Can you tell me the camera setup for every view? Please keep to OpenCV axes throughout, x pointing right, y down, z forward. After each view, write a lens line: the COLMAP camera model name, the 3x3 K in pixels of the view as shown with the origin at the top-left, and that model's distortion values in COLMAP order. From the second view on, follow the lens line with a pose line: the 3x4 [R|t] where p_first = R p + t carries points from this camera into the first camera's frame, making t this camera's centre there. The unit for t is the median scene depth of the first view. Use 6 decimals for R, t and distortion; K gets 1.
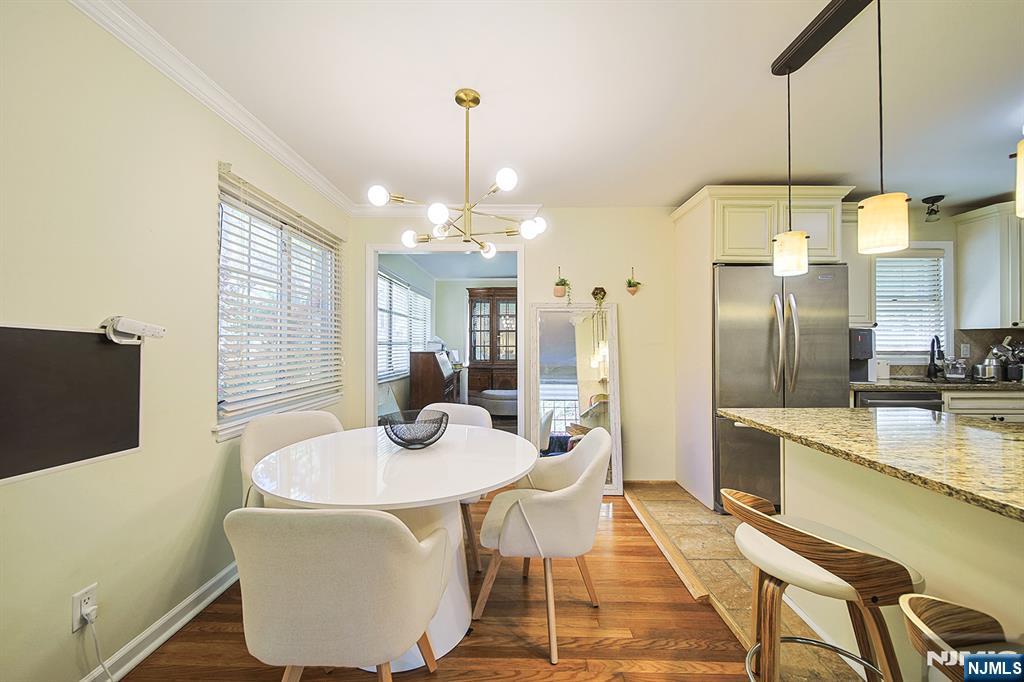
lens RADIAL K [[397.7, 0, 522.7], [0, 397.7, 342.6], [0, 0, 1]] dist [-0.002867, -0.001832]
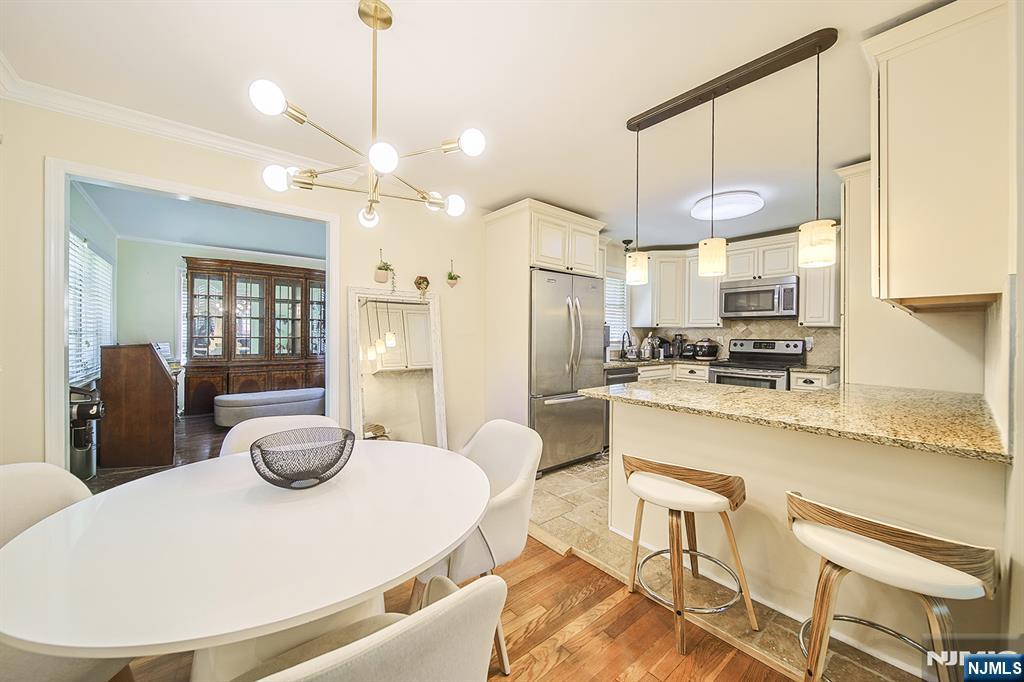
lens RADIAL K [[381.4, 0, 521.3], [0, 381.4, 339.8], [0, 0, 1]] dist [-0.000206, -0.001794]
pose [[0.762054, -0.002192, 0.647510, -0.224251], [-0.007813, 0.999890, 0.012580, 0.000761], [-0.647467, -0.014645, 0.761953, 0.139030]]
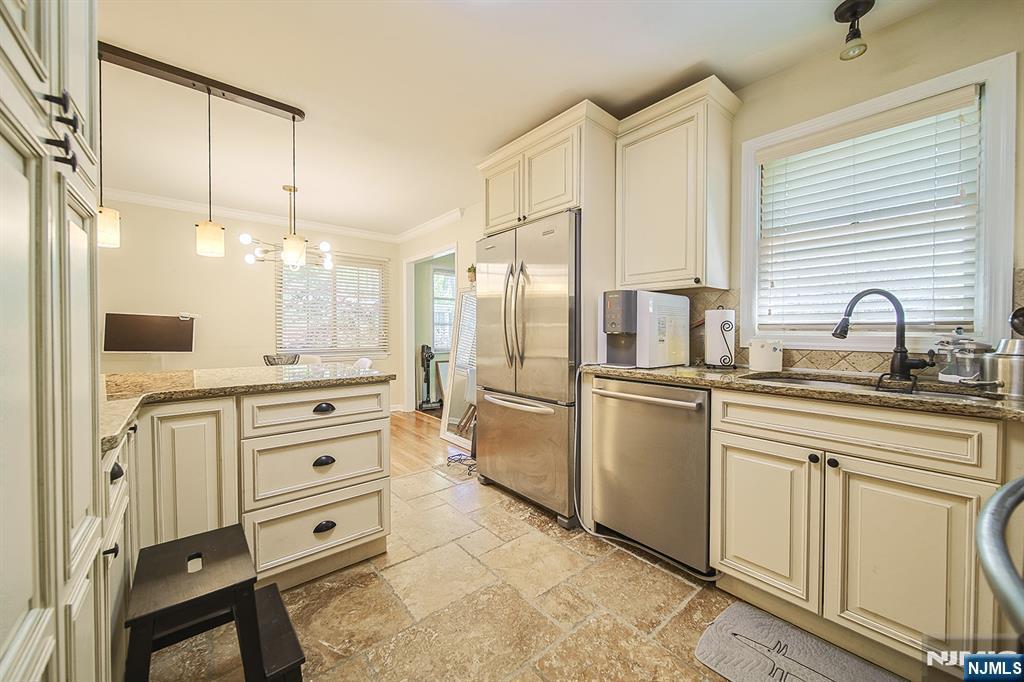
lens RADIAL K [[381.4, 0, 517.5], [0, 381.4, 337.8], [0, 0, 1]] dist [-0.000206, -0.001794]
pose [[0.645413, 0.011421, -0.763748, 1.188357], [-0.001441, 0.999905, 0.013735, 0.034906], [0.763832, -0.007764, 0.645368, 0.373511]]
